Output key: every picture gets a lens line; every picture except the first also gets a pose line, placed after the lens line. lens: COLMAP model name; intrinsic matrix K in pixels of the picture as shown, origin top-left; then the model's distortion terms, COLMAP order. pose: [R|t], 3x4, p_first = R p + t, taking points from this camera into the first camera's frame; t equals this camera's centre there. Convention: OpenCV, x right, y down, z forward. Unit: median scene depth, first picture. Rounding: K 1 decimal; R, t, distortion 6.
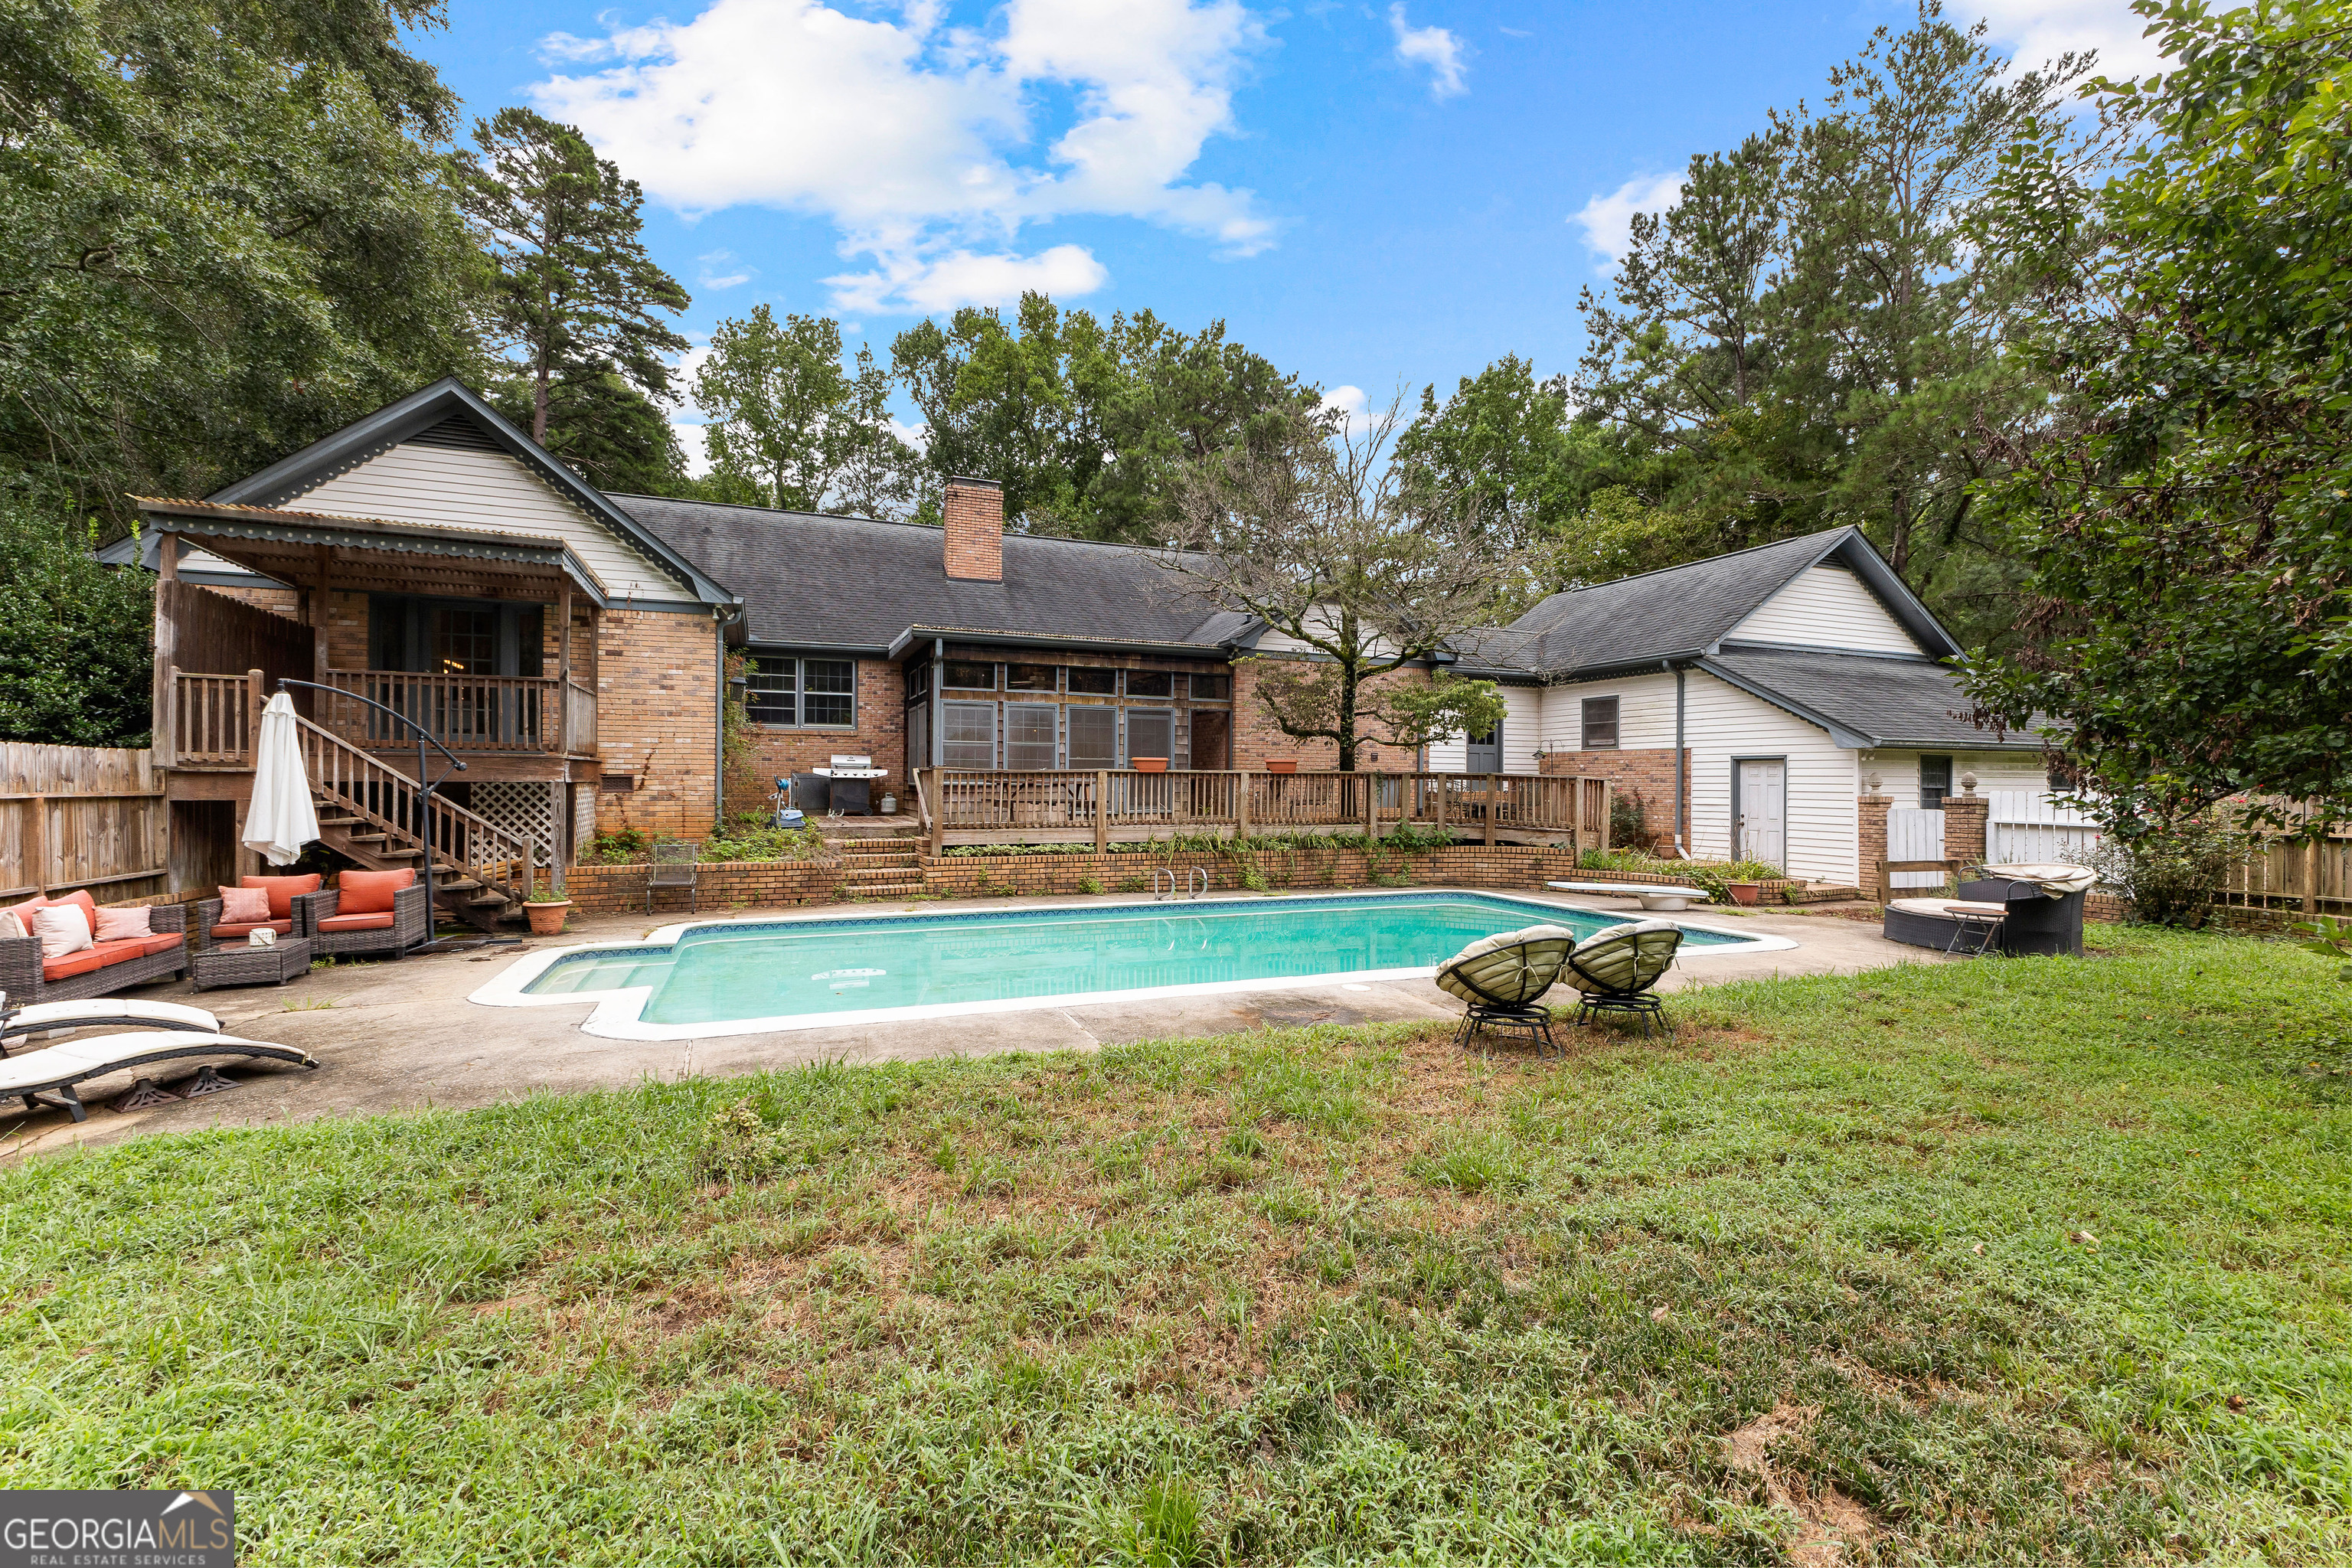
lens RADIAL K [[1006.8, 0, 1184.0], [0, 1006.8, 777.8], [0, 0, 1]] dist [0.004891, 0.000233]
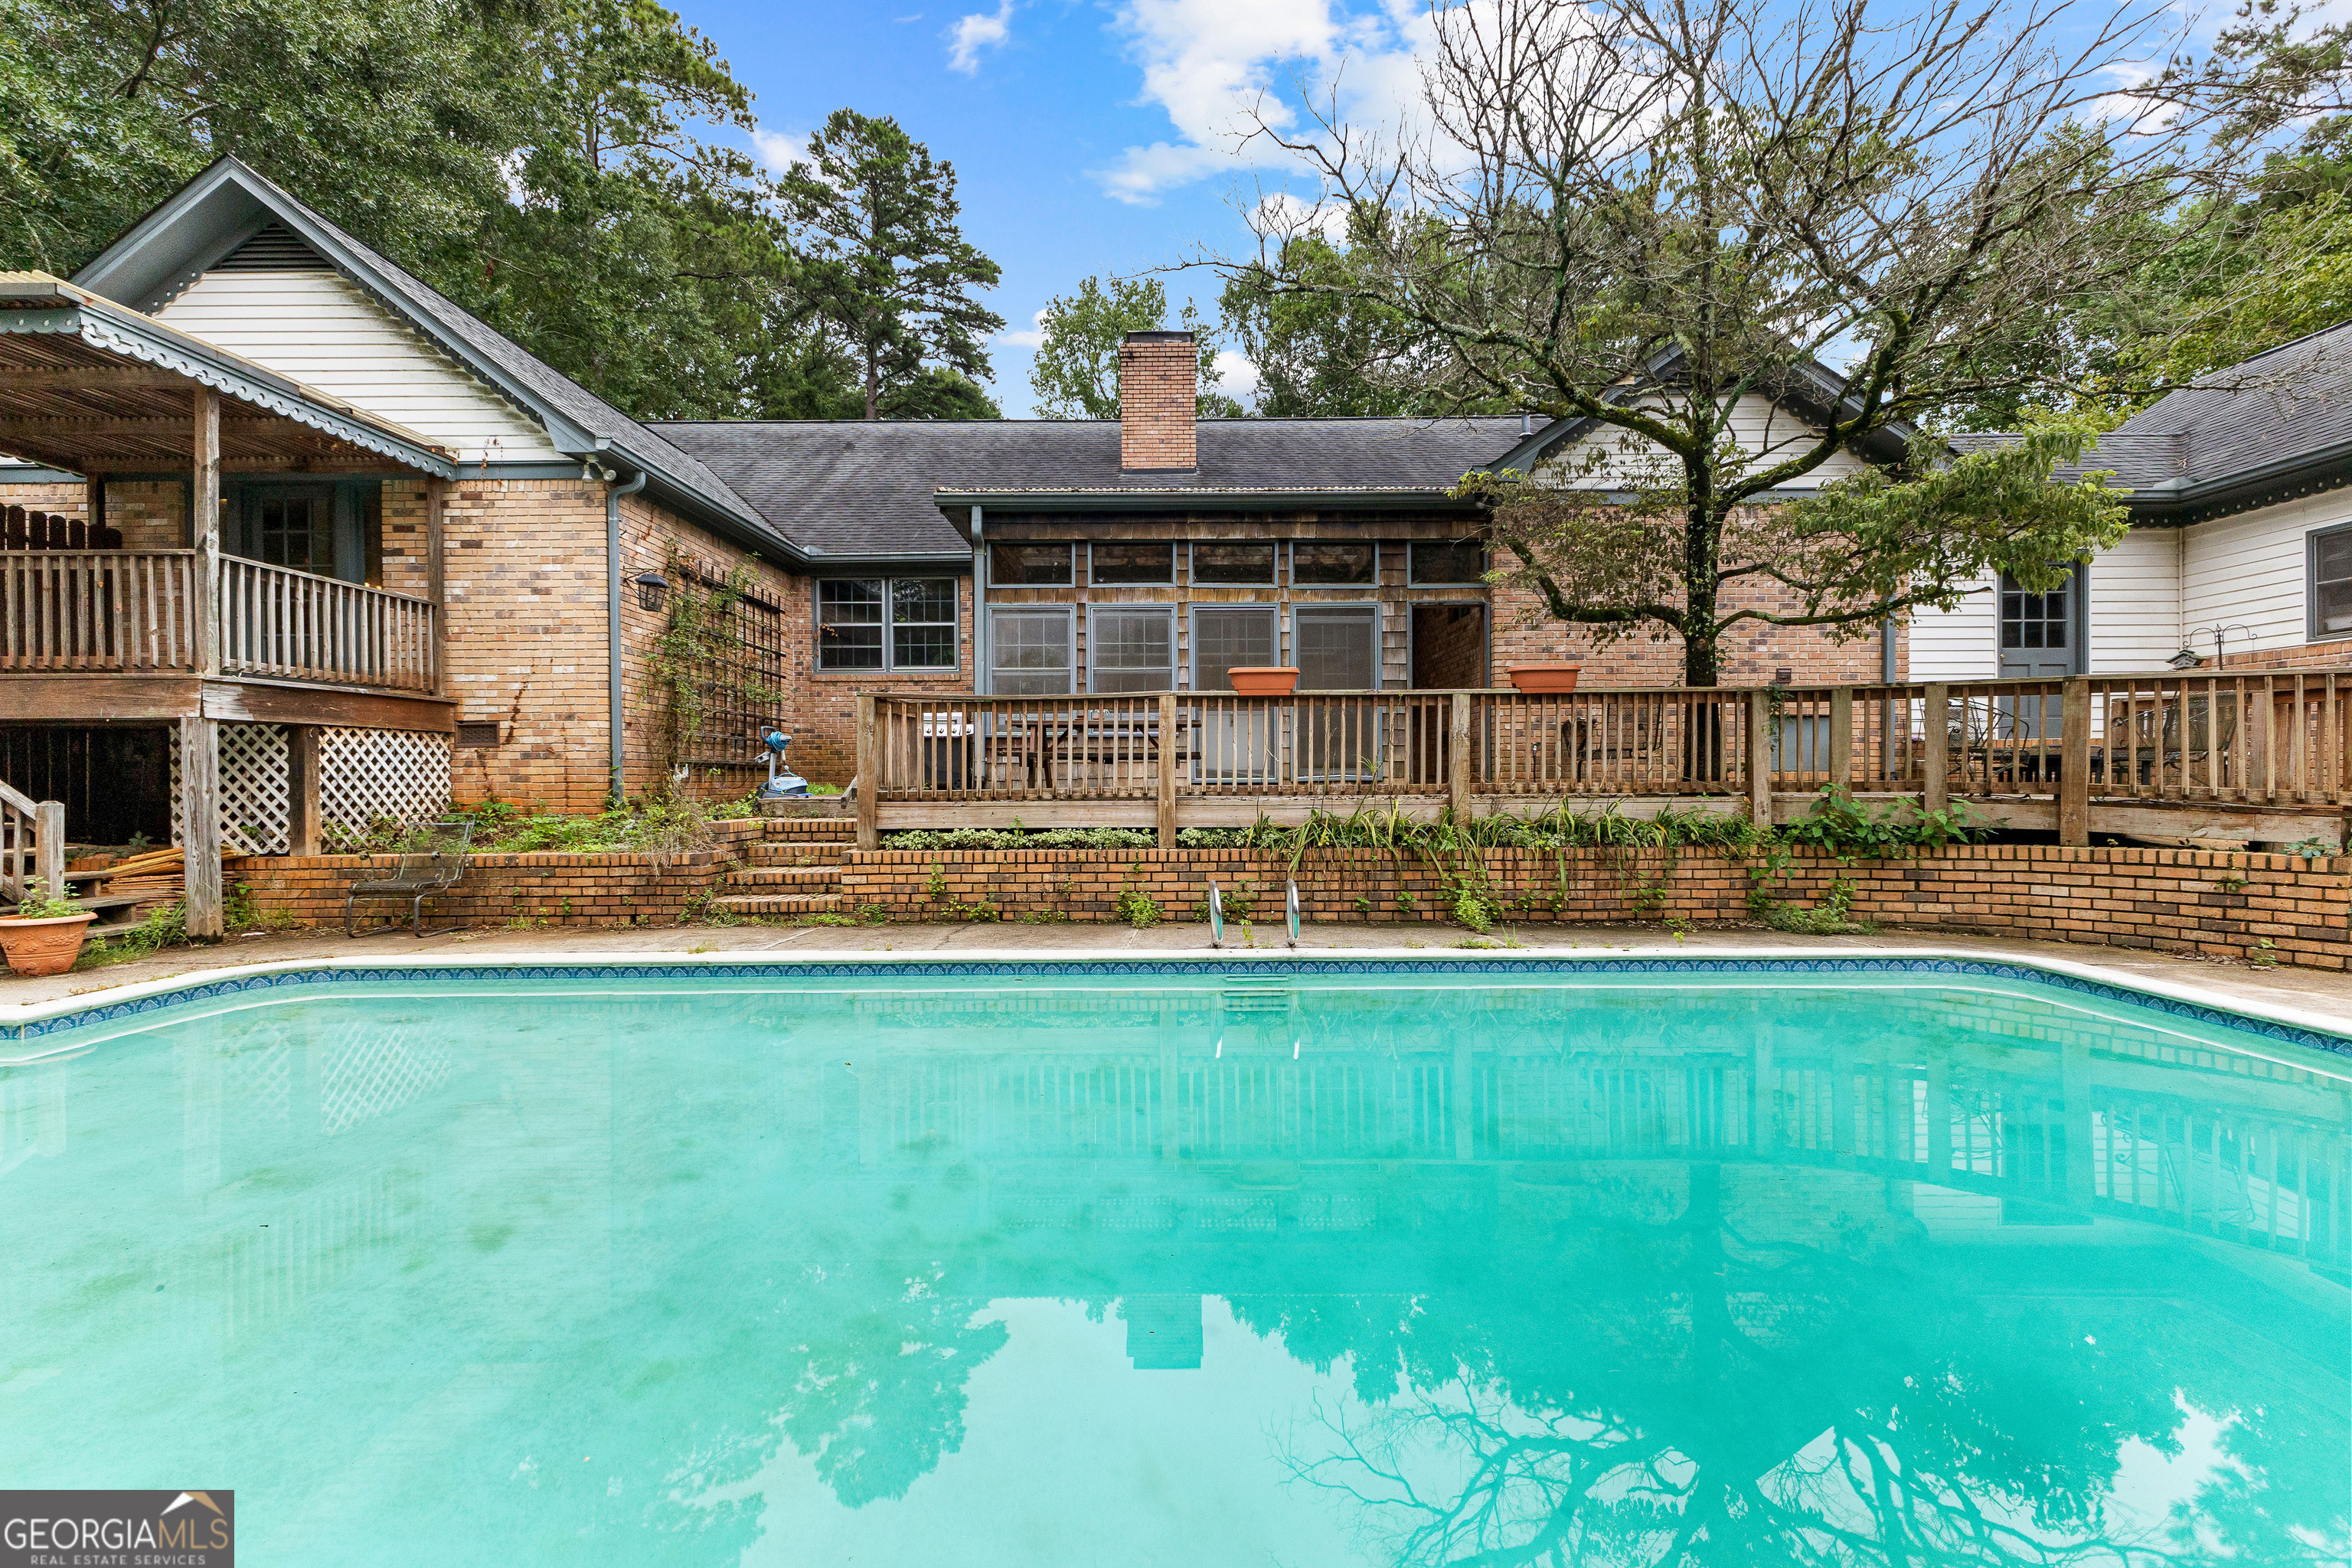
lens RADIAL K [[1006.8, 0, 1184.0], [0, 1006.8, 777.8], [0, 0, 1]] dist [0.004891, 0.000233]
pose [[0.922720, -0.010207, -0.385335, 0.119351], [0.012973, 0.999905, 0.004580, 0.031455], [0.385252, -0.009226, 0.922765, 0.452931]]
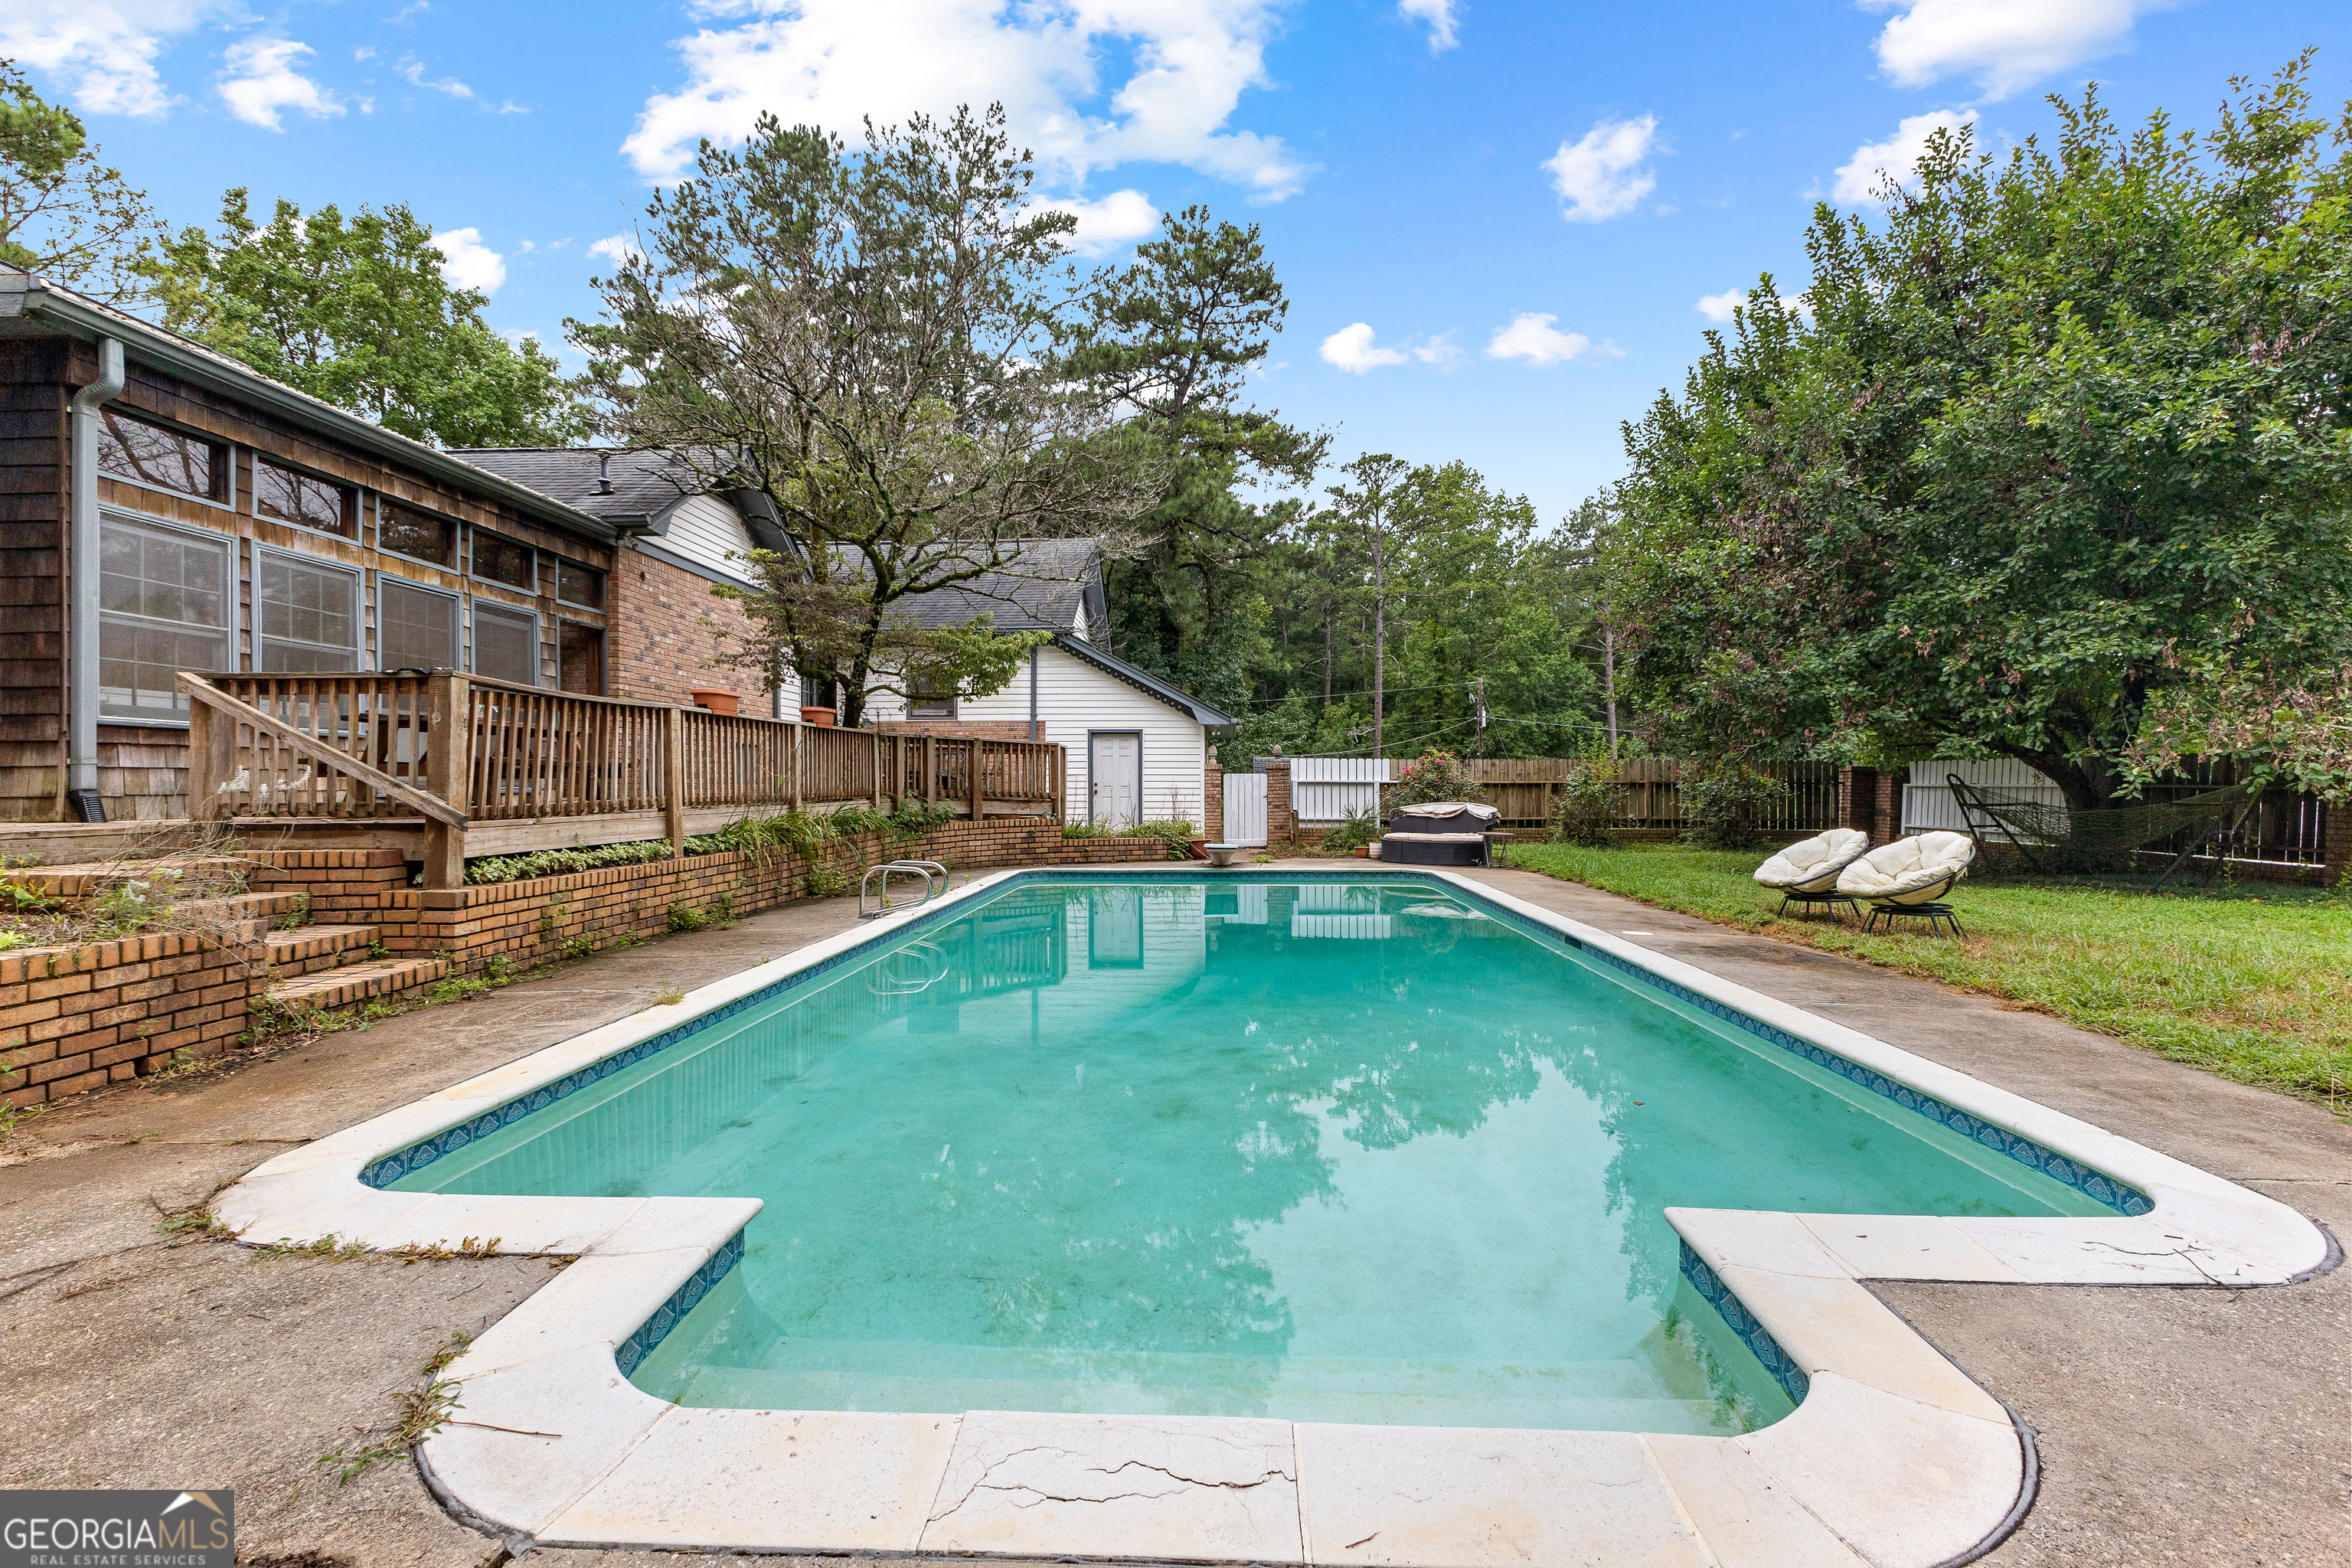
lens RADIAL K [[1024.0, 0, 1176.0], [0, 1024.0, 784.0], [0, 0, 1]] dist [0.010747, 0.000031]
pose [[0.430669, -0.010483, 0.902449, -0.418395], [0.004561, 0.999945, 0.009439, 0.027735], [-0.902498, 0.000051, 0.430693, 0.457548]]
